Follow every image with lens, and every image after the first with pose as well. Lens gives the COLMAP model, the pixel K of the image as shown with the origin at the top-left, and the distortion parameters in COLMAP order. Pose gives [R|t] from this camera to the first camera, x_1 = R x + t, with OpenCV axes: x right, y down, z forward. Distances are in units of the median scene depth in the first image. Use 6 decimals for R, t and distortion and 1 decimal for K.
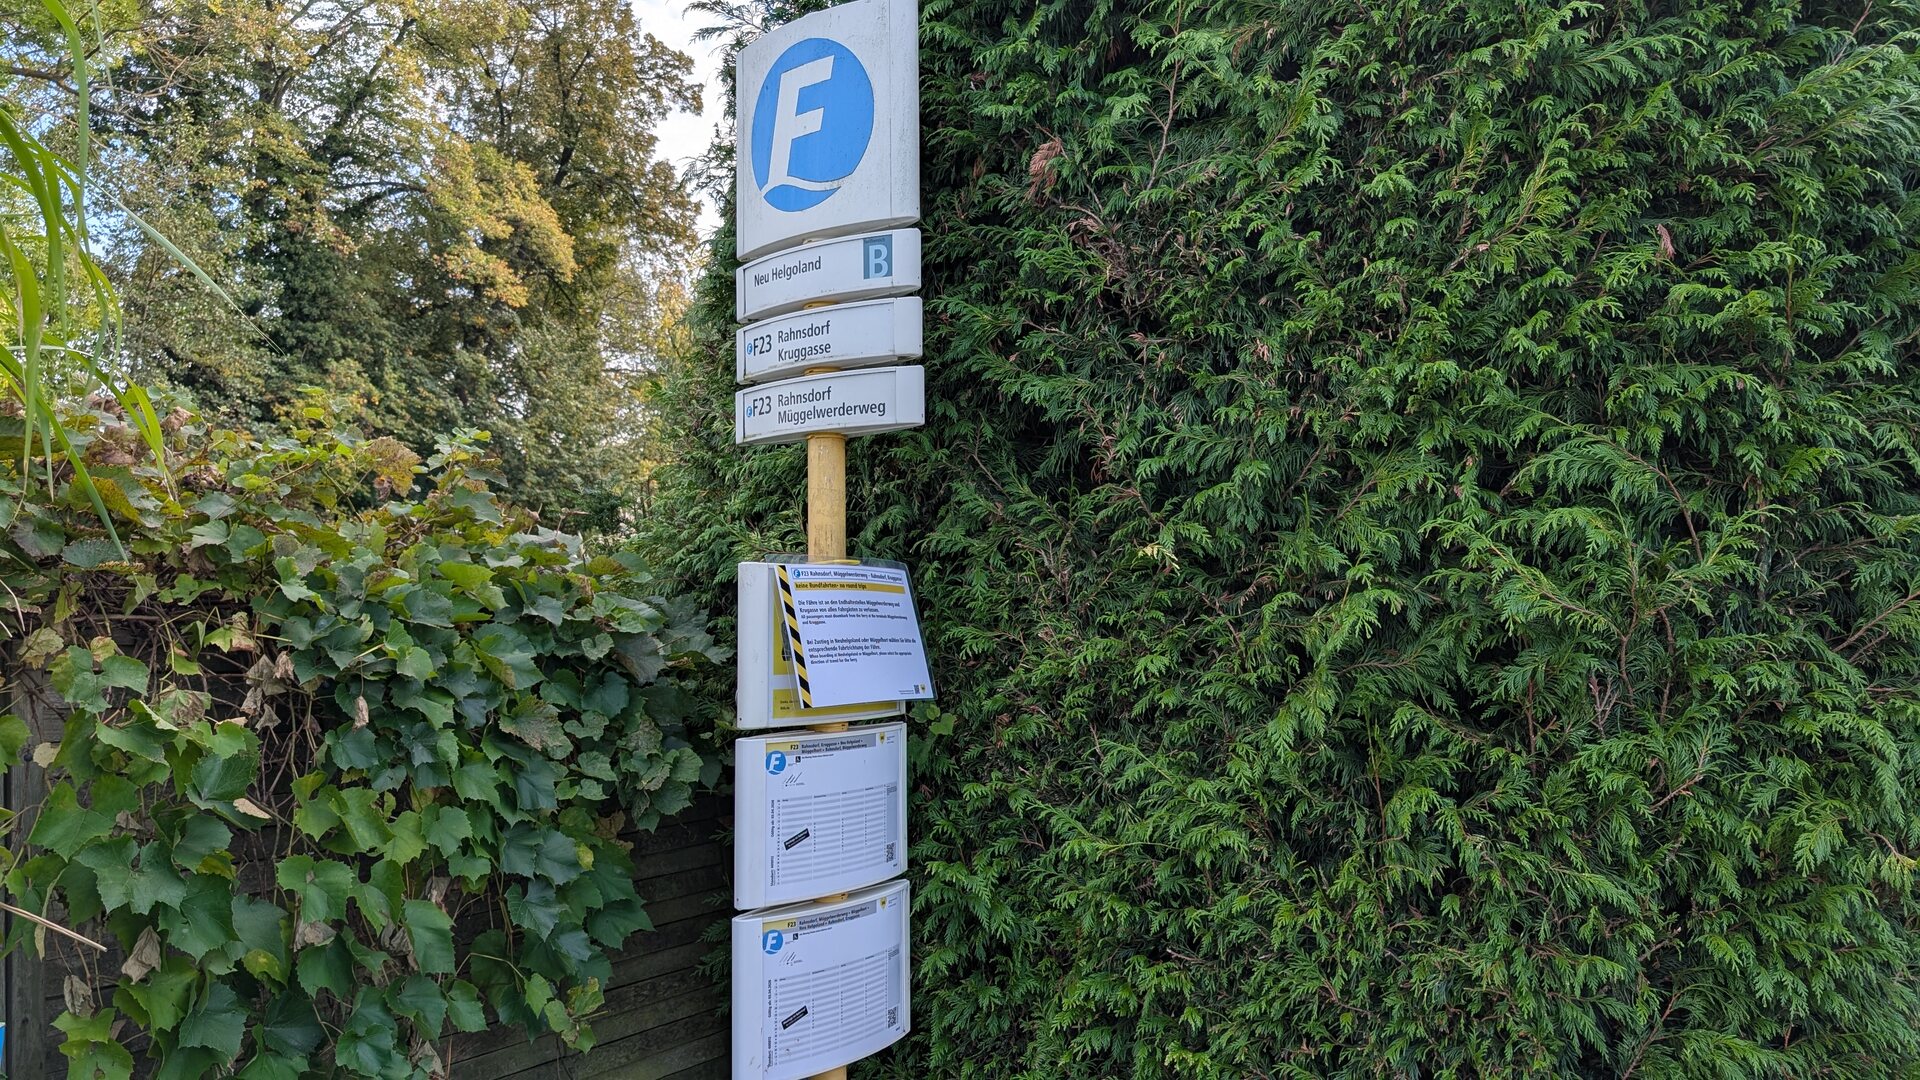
lens RADIAL K [[1405.1, 0, 958.9], [0, 1405.1, 537.1], [0, 0, 1]] dist [-0.002247, -0.002521]
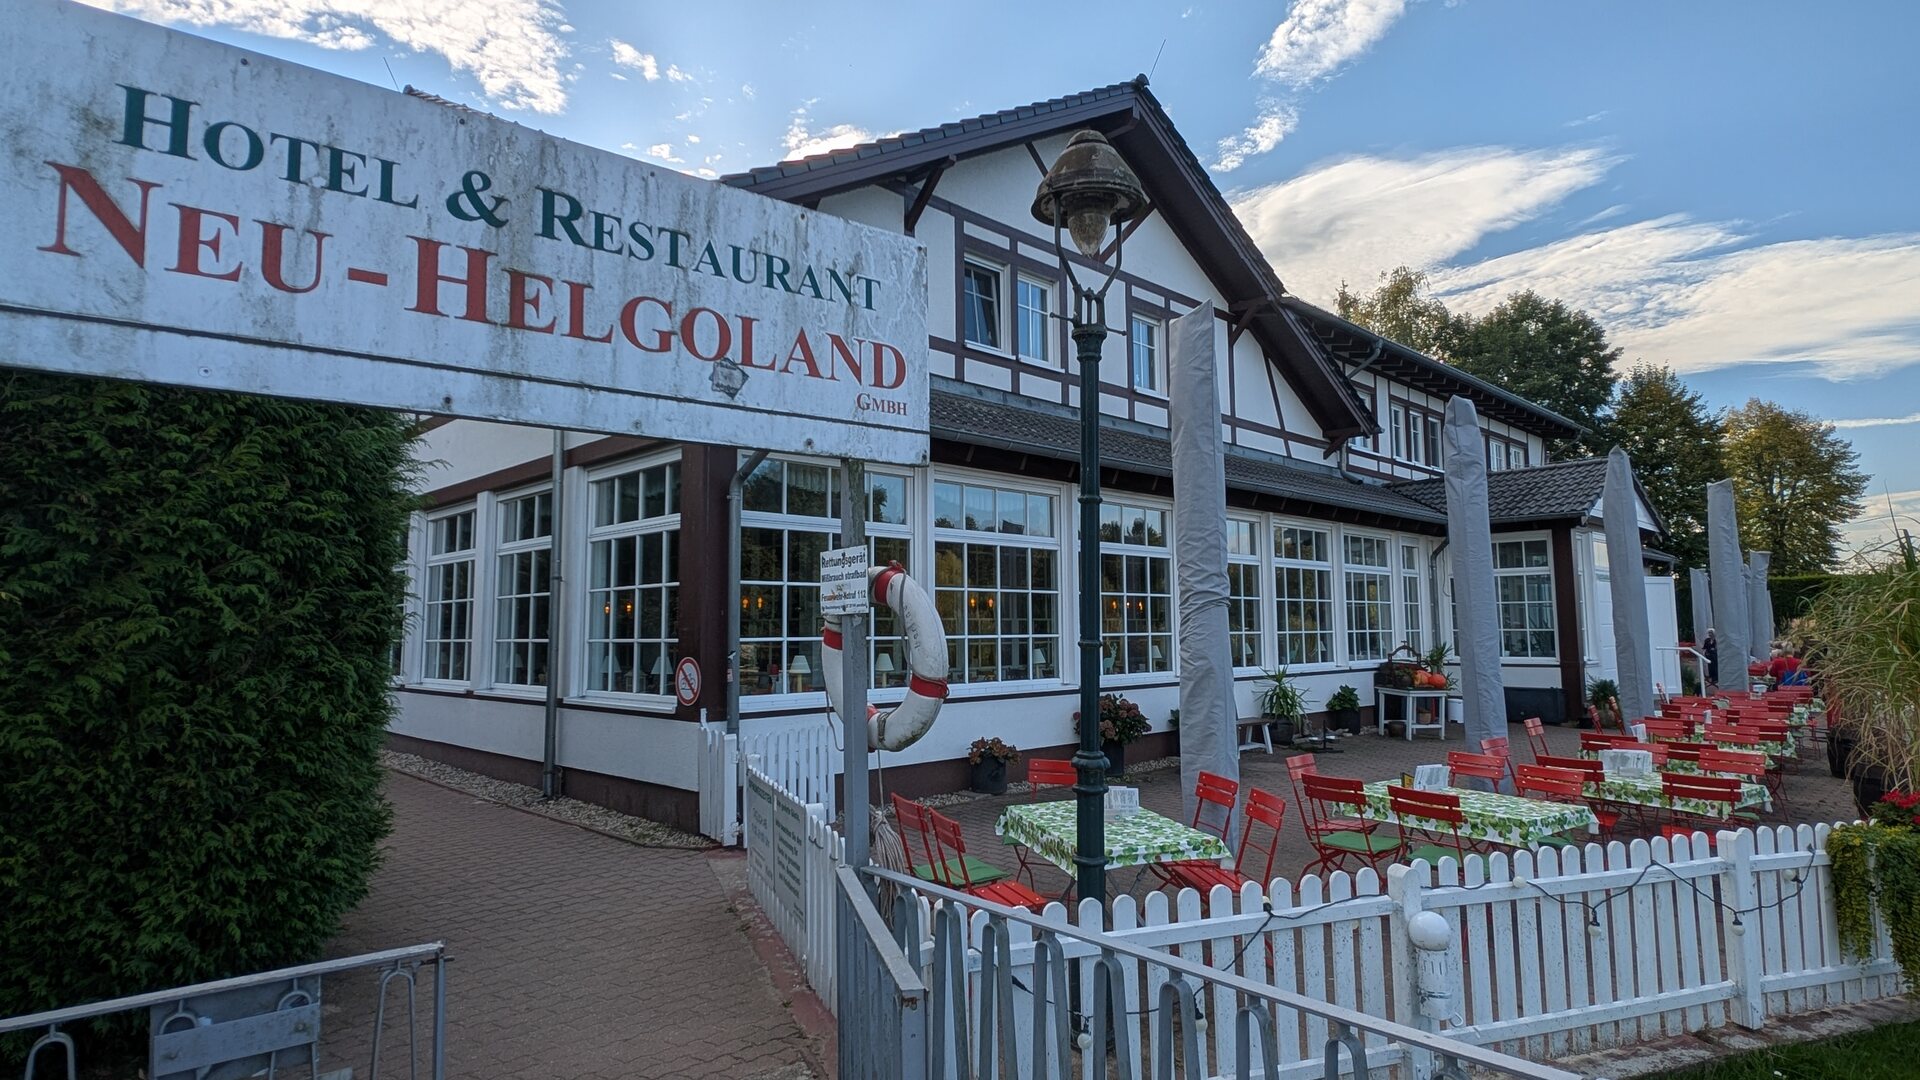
lens RADIAL K [[1022.0, 0, 961.2], [0, 1022.0, 539.0], [0, 0, 1]] dist [-0.000313, -0.000470]
pose [[0.224172, 0.086141, 0.970735, -1.025495], [-0.041893, 0.996017, -0.078710, -0.011604], [-0.973649, -0.023022, 0.226888, -0.625095]]
